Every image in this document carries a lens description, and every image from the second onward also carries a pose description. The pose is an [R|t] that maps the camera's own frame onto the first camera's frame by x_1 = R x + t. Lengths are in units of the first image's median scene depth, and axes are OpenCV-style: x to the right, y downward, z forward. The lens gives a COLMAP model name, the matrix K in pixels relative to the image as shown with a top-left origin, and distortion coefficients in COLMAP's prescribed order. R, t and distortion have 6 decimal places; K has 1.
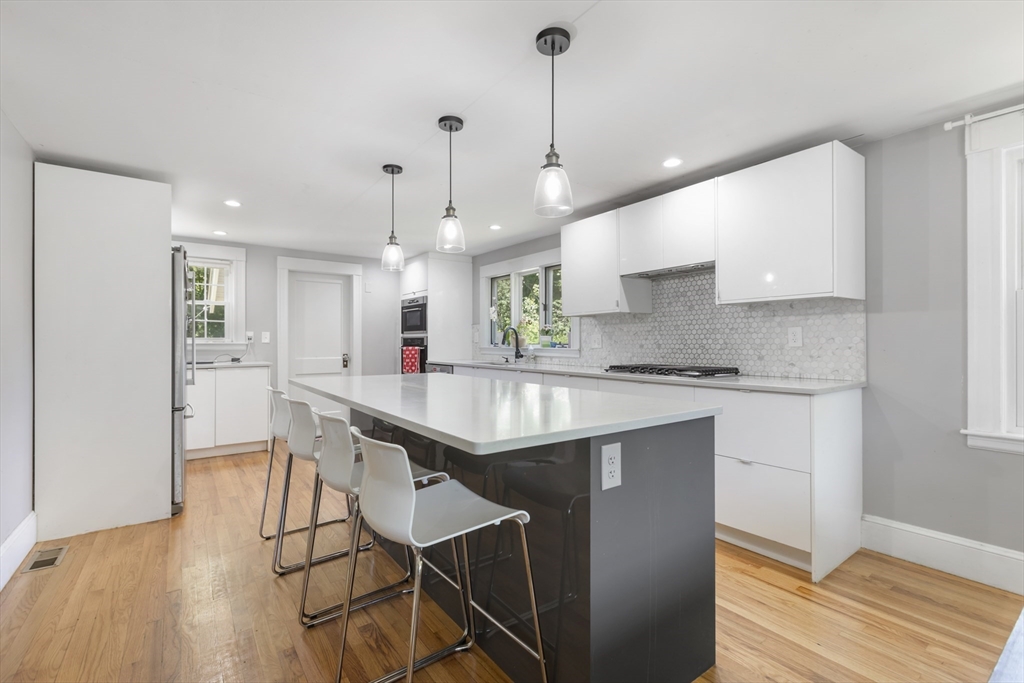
lens RADIAL K [[457.7, 0, 509.6], [0, 457.7, 340.6], [0, 0, 1]] dist [-0.000153, -0.000242]
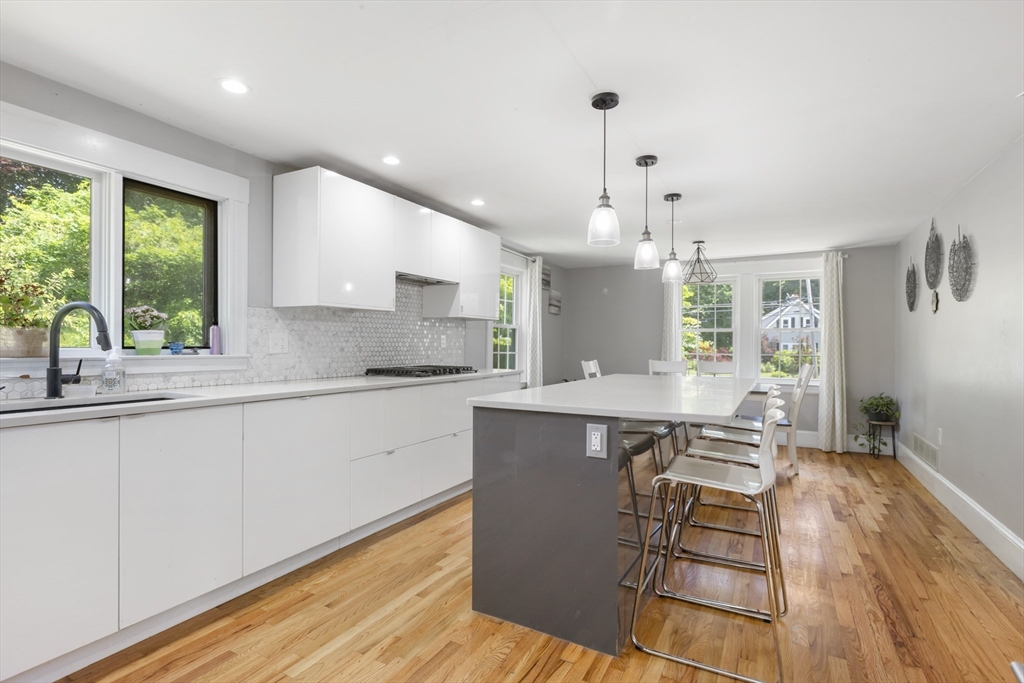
lens RADIAL K [[488.8, 0, 509.7], [0, 488.8, 346.5], [0, 0, 1]] dist [-0.001997, -0.001520]
pose [[-0.427847, -0.004066, 0.903842, -0.736826], [-0.008172, 0.999966, 0.000631, 0.004182], [-0.903814, -0.007116, -0.427866, 1.226280]]
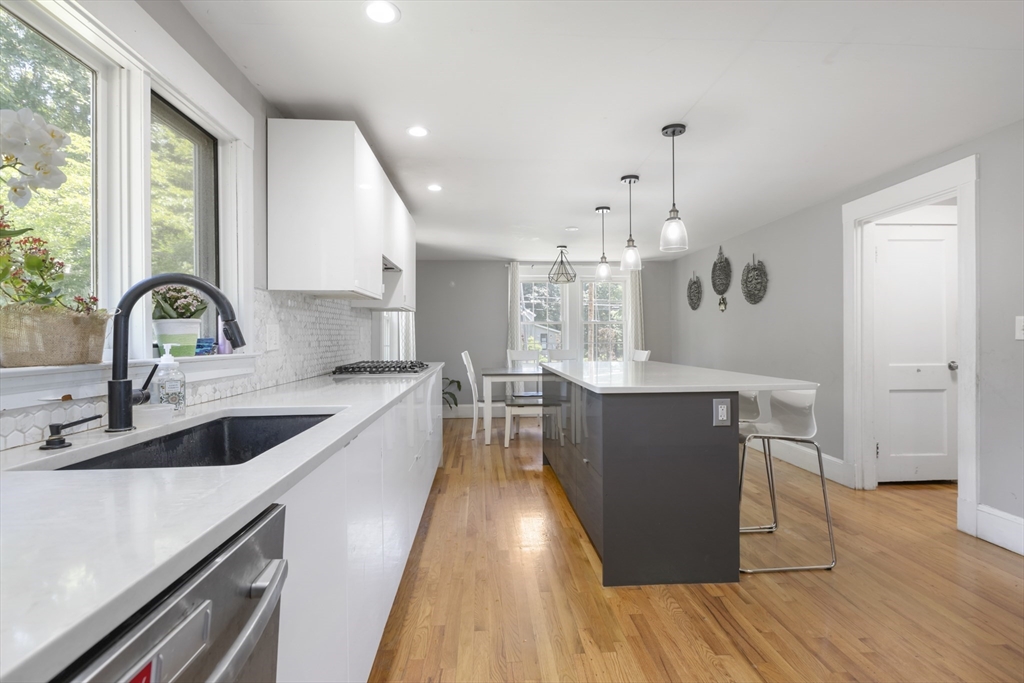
lens RADIAL K [[485.1, 0, 511.0], [0, 485.1, 338.6], [0, 0, 1]] dist [-0.002192, -0.000418]
pose [[-0.845078, 0.005307, 0.534617, -0.402140], [0.006304, 0.999980, 0.000039, 0.006212], [-0.534606, 0.003403, -0.845095, 1.614973]]
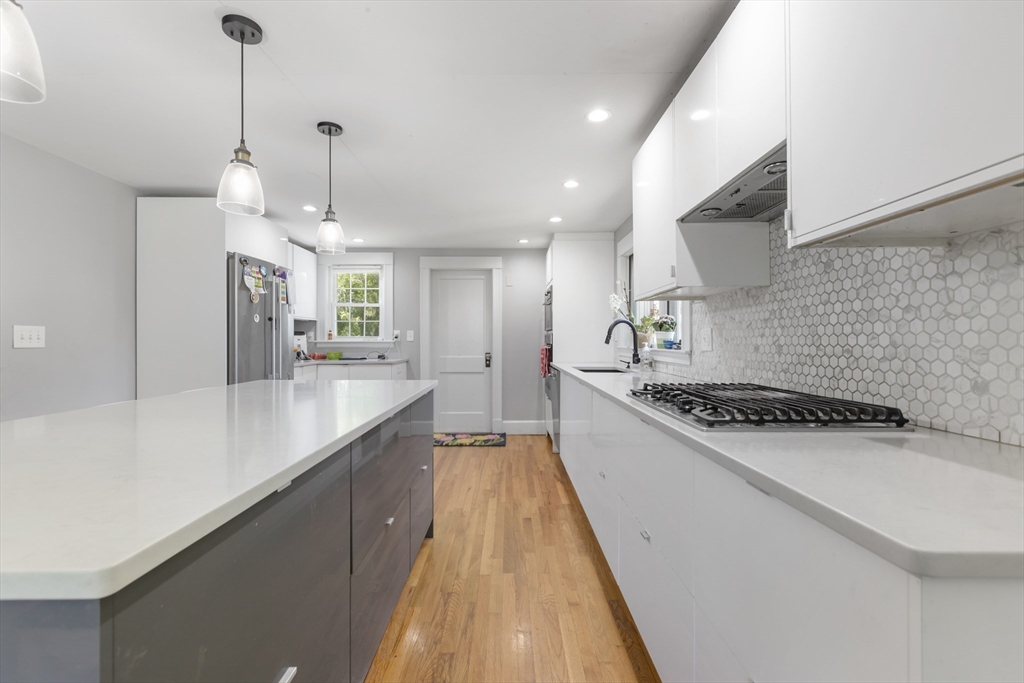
lens RADIAL K [[457.7, 0, 509.6], [0, 457.7, 340.6], [0, 0, 1]] dist [-0.000153, -0.000242]
pose [[0.812208, 0.000835, -0.583367, 0.404998], [0.001930, 0.999990, 0.004118, -0.000026], [0.583365, -0.004470, 0.812198, 0.442460]]
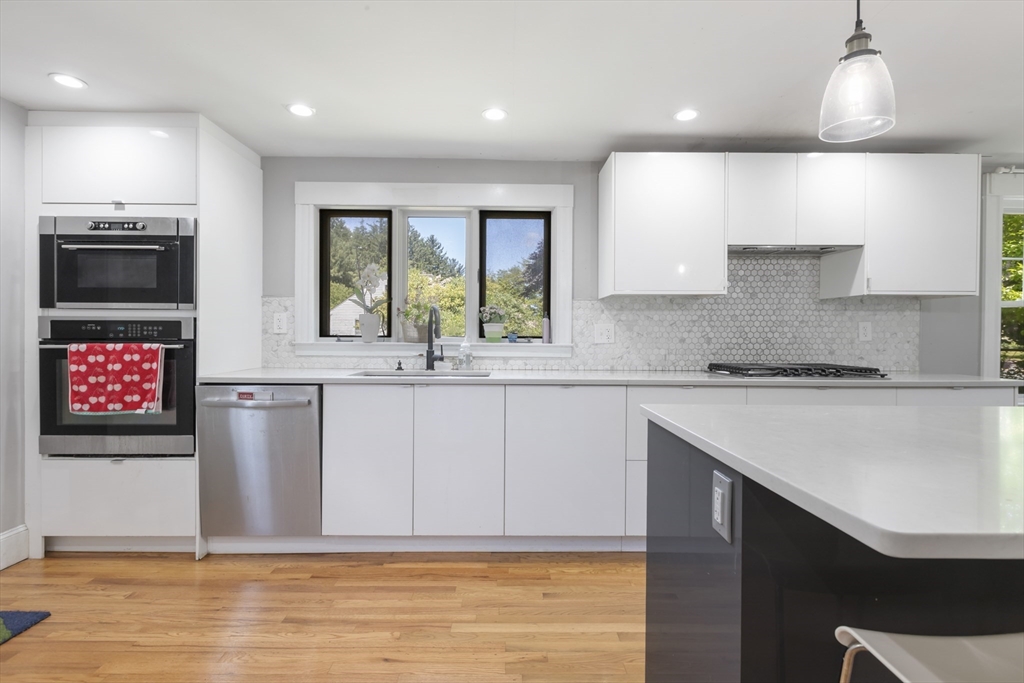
lens RADIAL K [[485.1, 0, 511.0], [0, 485.1, 338.6], [0, 0, 1]] dist [-0.002192, -0.000418]
pose [[0.579164, -0.001118, 0.815210, -0.604451], [-0.009495, 0.999922, 0.008117, 0.005800], [-0.815156, -0.012442, 0.579108, 0.844159]]
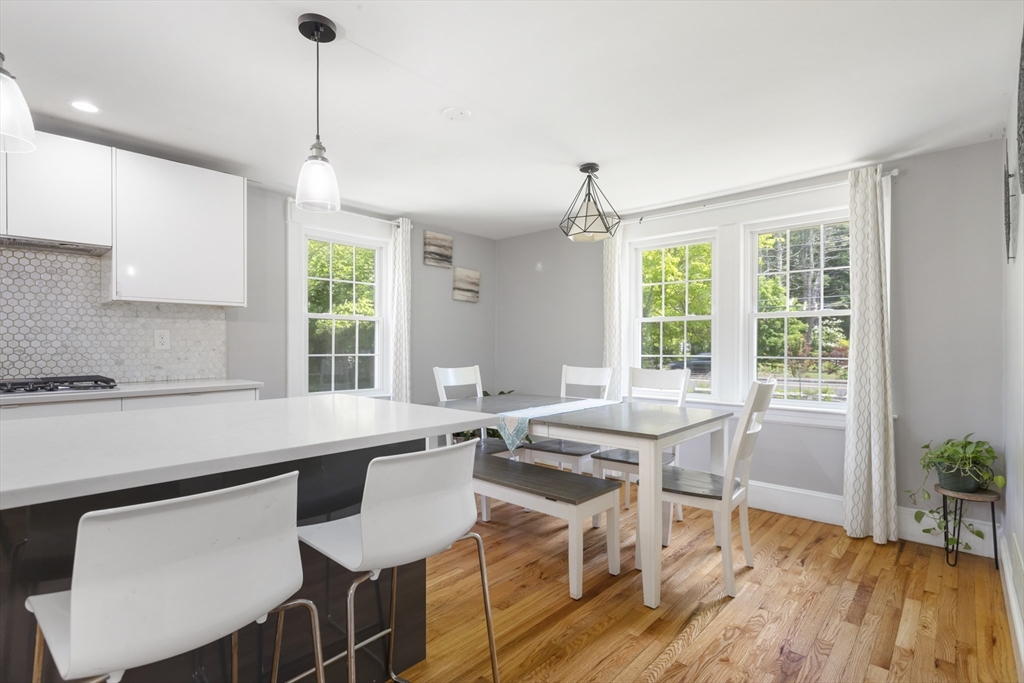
lens RADIAL K [[488.8, 0, 509.7], [0, 488.8, 346.5], [0, 0, 1]] dist [-0.001997, -0.001520]
pose [[-0.197023, -0.000902, 0.980398, -0.469036], [-0.001672, 0.999998, 0.000584, 0.004221], [-0.980397, -0.001524, -0.197024, 0.388530]]
